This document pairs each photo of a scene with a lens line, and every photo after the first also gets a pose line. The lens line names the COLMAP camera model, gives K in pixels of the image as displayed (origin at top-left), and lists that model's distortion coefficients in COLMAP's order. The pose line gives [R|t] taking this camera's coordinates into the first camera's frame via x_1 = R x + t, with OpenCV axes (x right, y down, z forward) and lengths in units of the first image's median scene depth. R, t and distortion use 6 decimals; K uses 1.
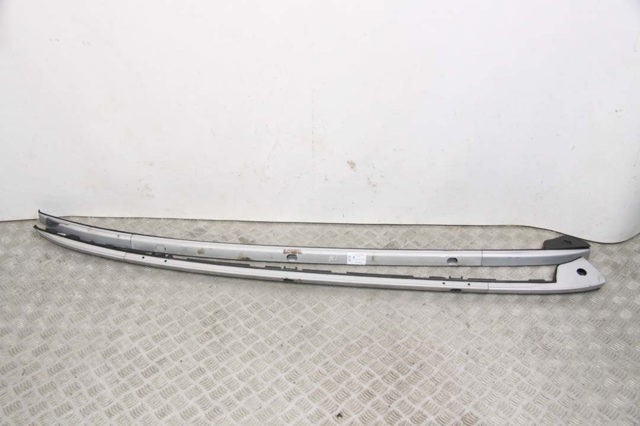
lens RADIAL K [[627.9, 0, 320.0], [0, 627.9, 213.0], [0, 0, 1]] dist [-0.098077, 0.175929]
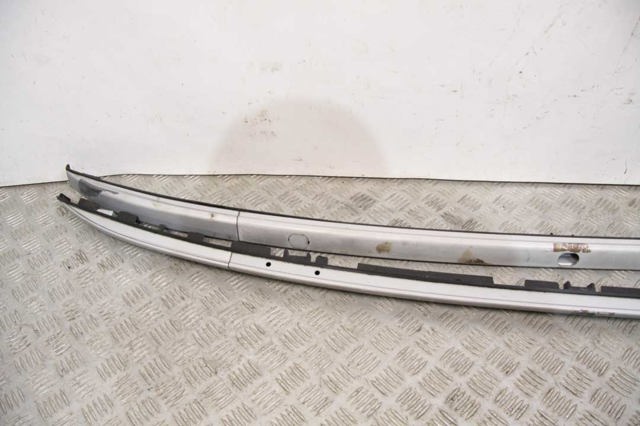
lens RADIAL K [[489.5, 0, 320.0], [0, 489.5, 213.0], [0, 0, 1]] dist [-0.186572, 0.123210]
pose [[0.999243, -0.006053, -0.038421, -0.242476], [0.011103, 0.991104, 0.132622, -0.017791], [0.037277, -0.132948, 0.990422, 0.672743]]
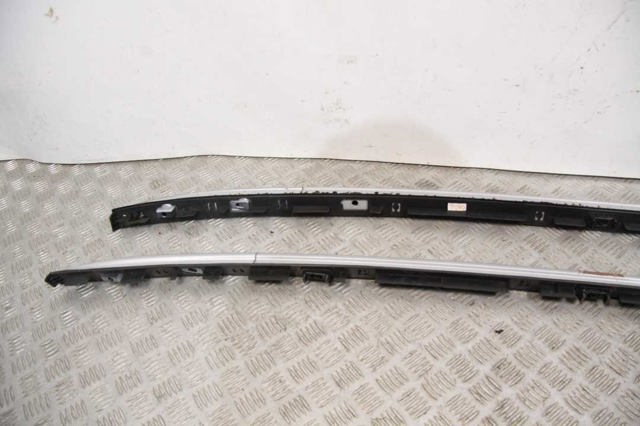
lens RADIAL K [[489.5, 0, 320.0], [0, 489.5, 213.0], [0, 0, 1]] dist [-0.186572, 0.123210]
pose [[0.983324, 0.040874, -0.177208, -0.237989], [-0.016610, 0.990528, 0.136304, -0.005687], [0.181101, -0.131087, 0.974689, 0.629395]]
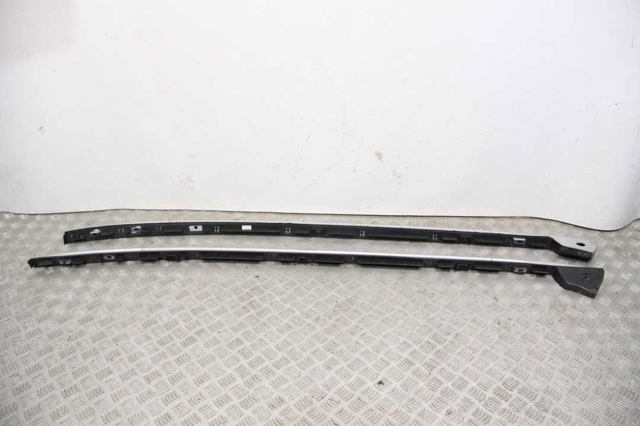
lens RADIAL K [[489.5, 0, 320.0], [0, 489.5, 213.0], [0, 0, 1]] dist [-0.186572, 0.123210]
pose [[0.999998, 0.001333, -0.001627, -0.053265], [-0.001489, 0.994945, -0.100407, 0.112989], [0.001485, 0.100410, 0.994945, 0.188257]]
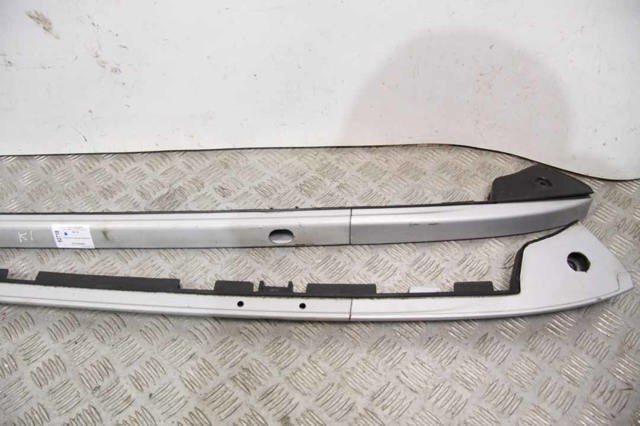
lens RADIAL K [[489.5, 0, 320.0], [0, 489.5, 213.0], [0, 0, 1]] dist [-0.186572, 0.123210]
pose [[0.999484, -0.032126, -0.000234, 0.254162], [0.031577, 0.981007, 0.191387, -0.003009], [-0.005919, -0.191295, 0.981515, 0.713307]]
